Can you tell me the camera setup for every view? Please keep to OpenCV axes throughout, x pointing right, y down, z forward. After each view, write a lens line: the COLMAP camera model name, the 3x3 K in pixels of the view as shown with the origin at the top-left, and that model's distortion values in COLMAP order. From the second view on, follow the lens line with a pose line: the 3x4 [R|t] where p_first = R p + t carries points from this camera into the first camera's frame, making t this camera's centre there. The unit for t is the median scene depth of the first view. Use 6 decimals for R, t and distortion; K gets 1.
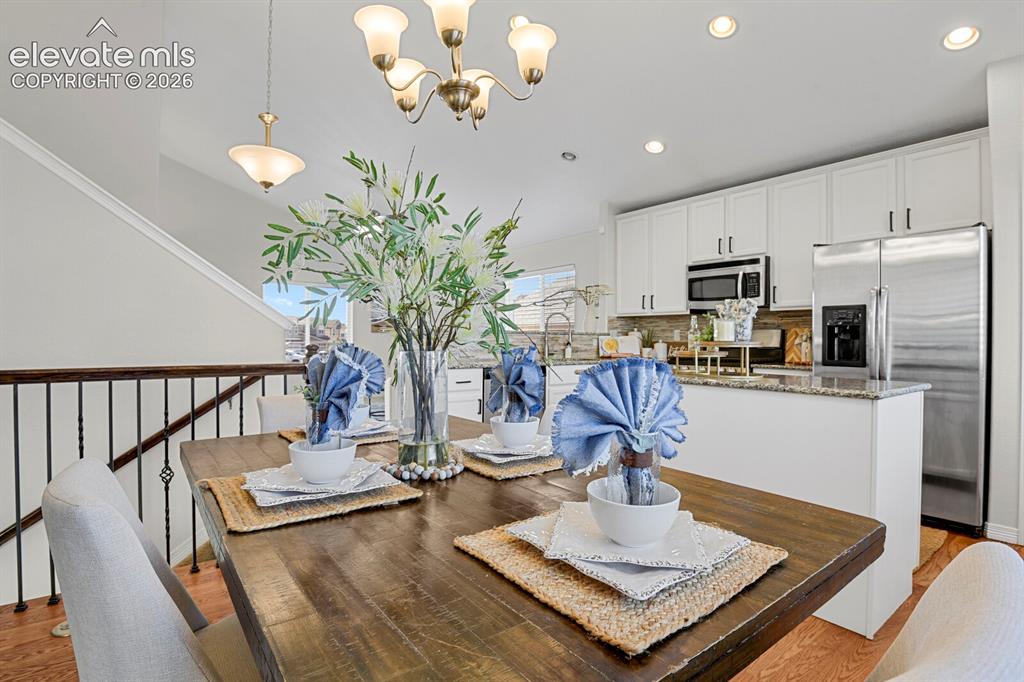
lens RADIAL K [[505.6, 0, 519.5], [0, 505.6, 342.4], [0, 0, 1]] dist [-0.021495, -0.003915]
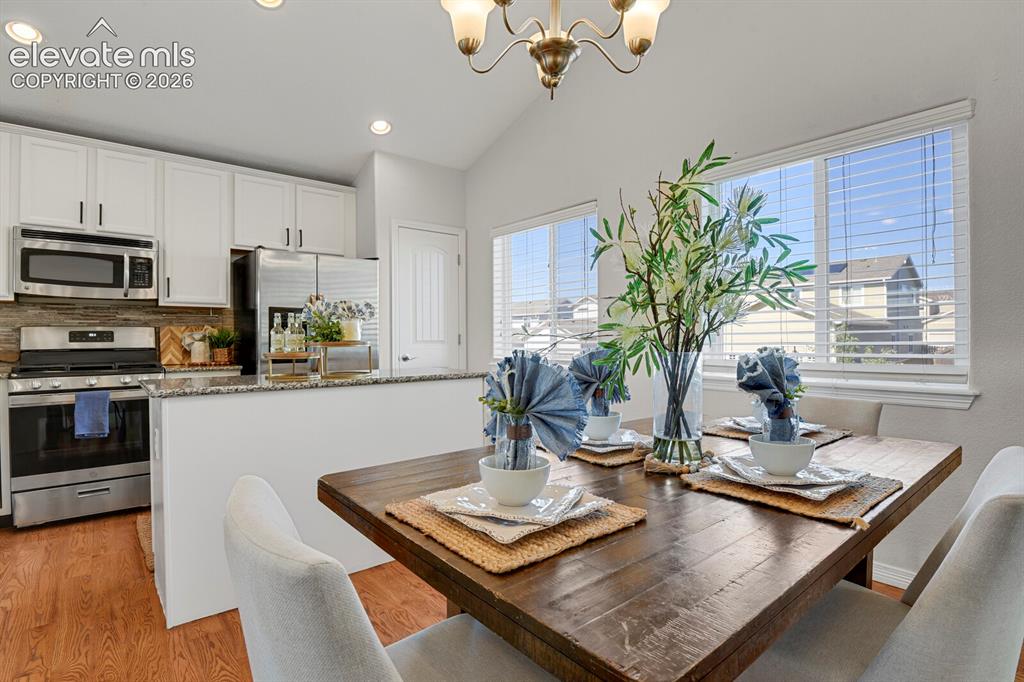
lens RADIAL K [[505.6, 0, 510.1], [0, 505.6, 341.8], [0, 0, 1]] dist [-0.021495, -0.003915]
pose [[-0.031693, -0.012427, 0.999420, -0.366814], [0.008388, 0.999884, 0.012699, -0.006604], [-0.999462, 0.008786, -0.031586, 0.423132]]
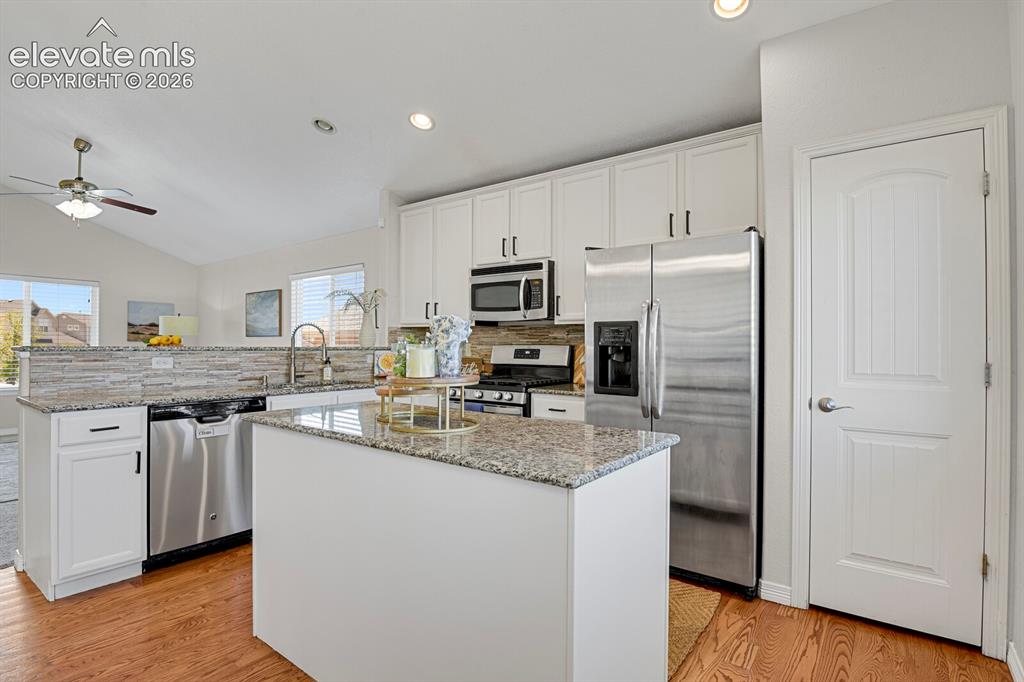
lens RADIAL K [[505.6, 0, 522.1], [0, 505.6, 341.4], [0, 0, 1]] dist [-0.021495, -0.003915]
pose [[0.963961, -0.000463, 0.266043, 0.211946], [0.002645, 0.999966, -0.007842, -0.026648], [-0.266031, 0.008263, 0.963929, 0.179449]]
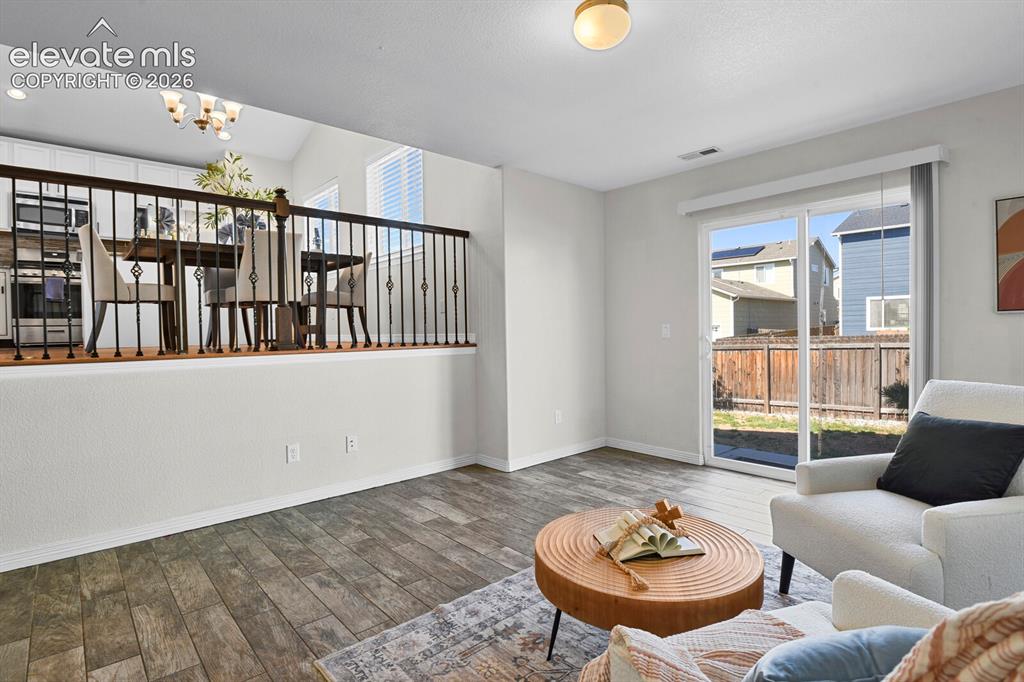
lens RADIAL K [[505.6, 0, 512.6], [0, 505.6, 339.1], [0, 0, 1]] dist [-0.021495, -0.003915]
pose [[-0.069413, -0.022395, 0.997337, -1.073368], [0.018717, 0.999543, 0.023748, 0.225932], [-0.997412, 0.020315, -0.068962, -0.150401]]
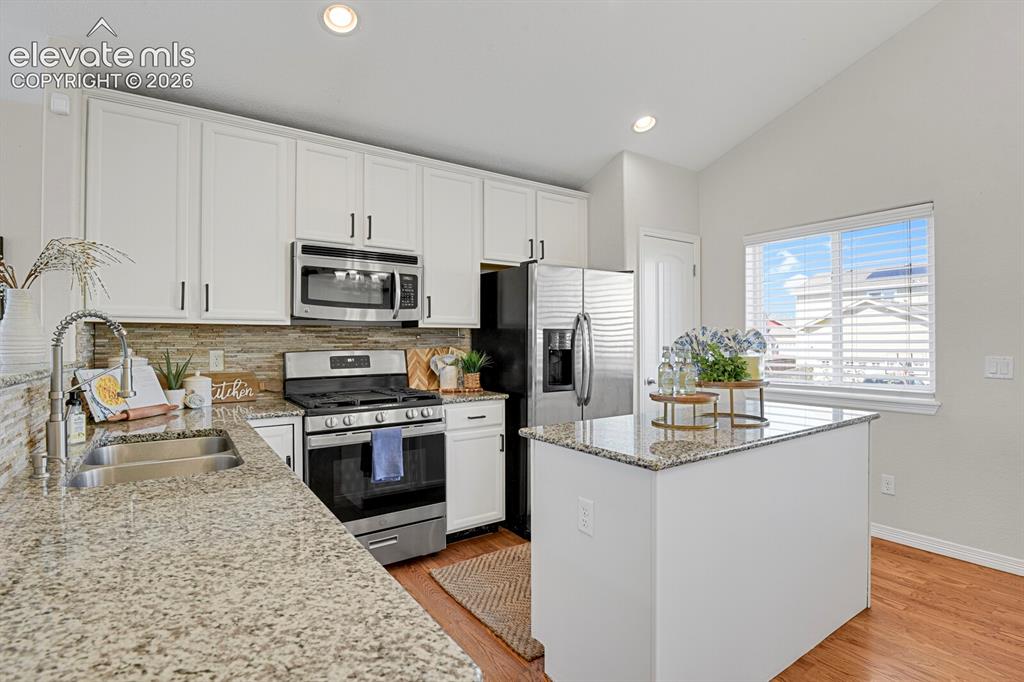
lens RADIAL K [[505.6, 0, 512.9], [0, 505.6, 342.2], [0, 0, 1]] dist [-0.021495, -0.003915]
pose [[0.051540, -0.012946, 0.998587, -0.267301], [0.008801, 0.999883, 0.012509, -0.047389], [-0.998632, 0.008143, 0.051648, 0.802926]]
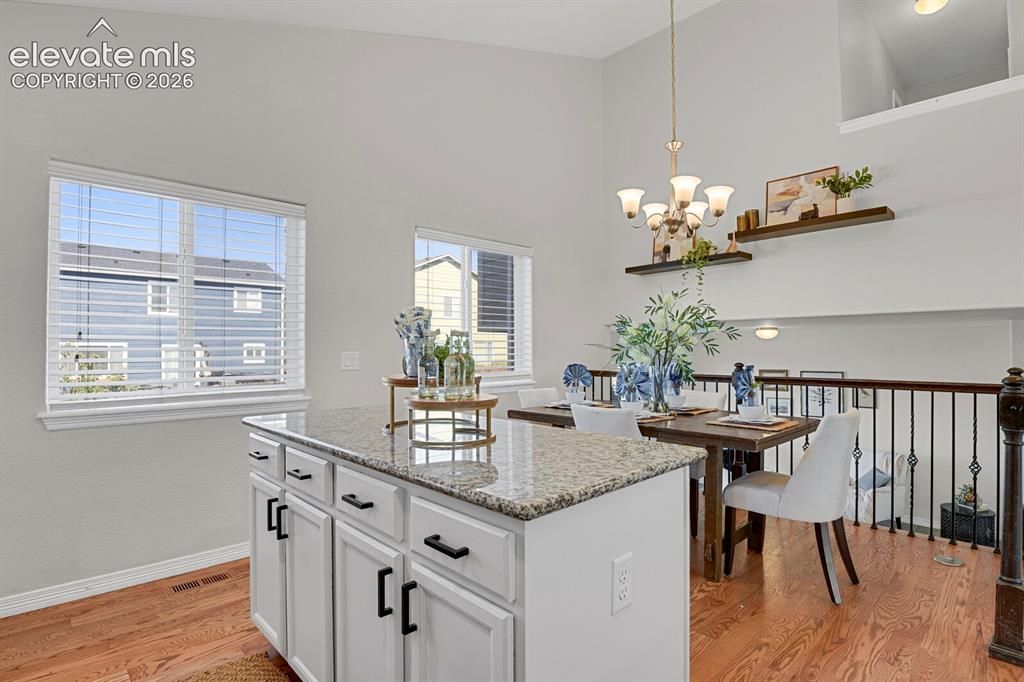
lens RADIAL K [[505.6, 0, 518.6], [0, 505.6, 340.5], [0, 0, 1]] dist [-0.021495, -0.003915]
pose [[-0.992206, -0.001495, -0.124598, 0.242386], [0.000091, 0.999919, -0.012715, -0.023594], [0.124607, -0.012627, -0.992126, 1.002040]]
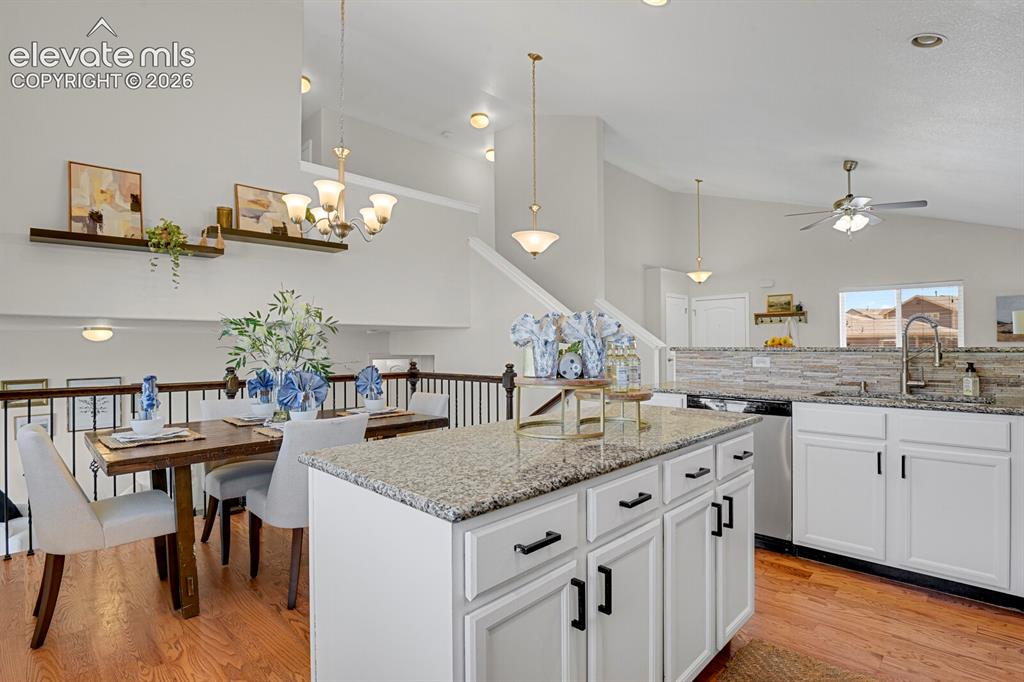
lens RADIAL K [[505.6, 0, 518.6], [0, 505.6, 342.5], [0, 0, 1]] dist [-0.021495, -0.003915]
pose [[0.143696, -0.014481, -0.989516, 0.652816], [0.002445, 0.999895, -0.014277, -0.023308], [0.989619, -0.000367, 0.143716, 0.517058]]
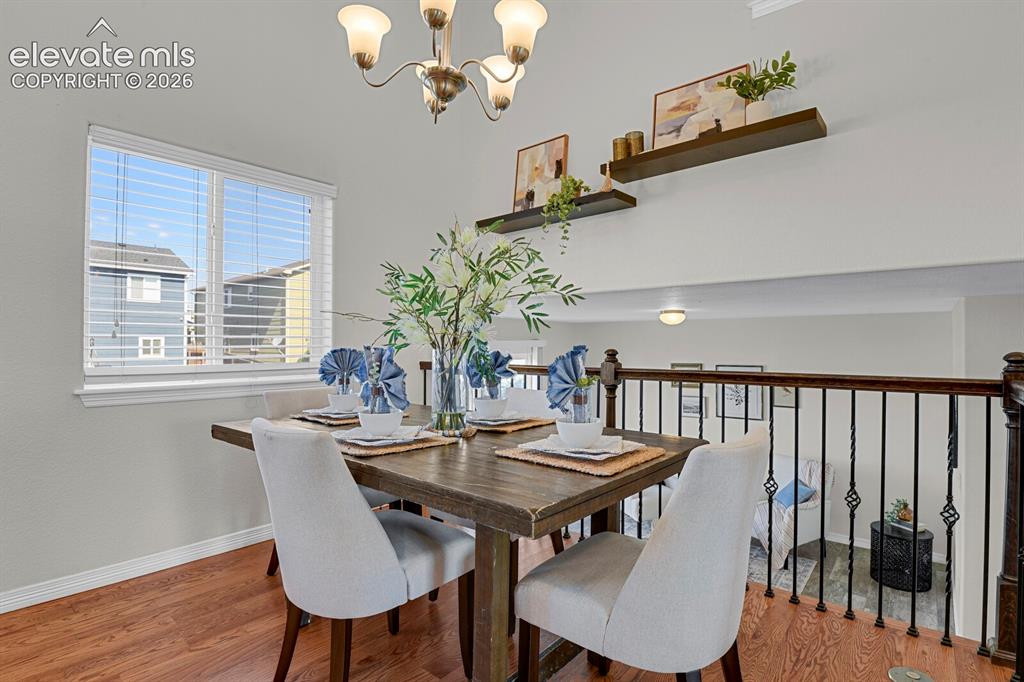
lens RADIAL K [[505.6, 0, 516.0], [0, 505.6, 339.0], [0, 0, 1]] dist [-0.021495, -0.003915]
pose [[-0.972949, -0.007438, -0.230902, -0.004651], [-0.005366, 0.999940, -0.009601, -0.001194], [0.230959, -0.008102, -0.972930, 0.733275]]
